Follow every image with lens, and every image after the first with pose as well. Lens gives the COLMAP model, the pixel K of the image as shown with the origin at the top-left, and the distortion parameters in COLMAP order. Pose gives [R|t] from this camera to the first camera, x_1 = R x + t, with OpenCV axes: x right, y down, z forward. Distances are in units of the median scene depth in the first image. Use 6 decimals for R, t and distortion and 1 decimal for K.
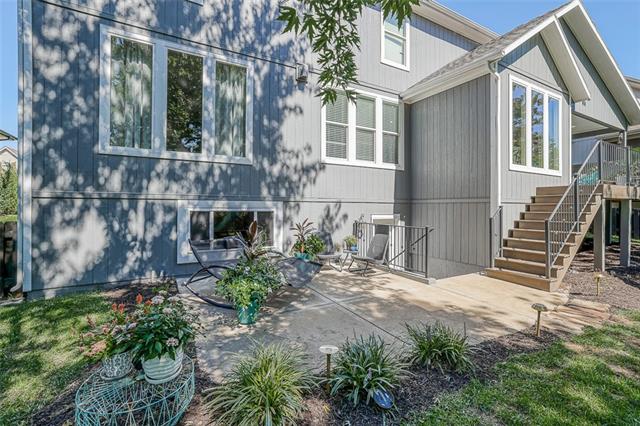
lens RADIAL K [[285.1, 0, 329.2], [0, 285.1, 206.5], [0, 0, 1]] dist [-0.000185, 0.008779]
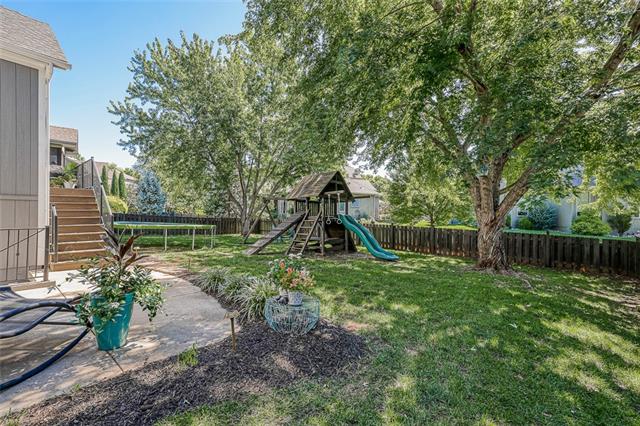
lens RADIAL K [[285.1, 0, 317.5], [0, 285.1, 213.6], [0, 0, 1]] dist [-0.000185, 0.008779]
pose [[-0.337956, -0.002652, 0.941158, -0.611561], [-0.006543, 0.999978, 0.000468, 0.020594], [-0.941139, -0.006000, -0.337966, 0.377943]]
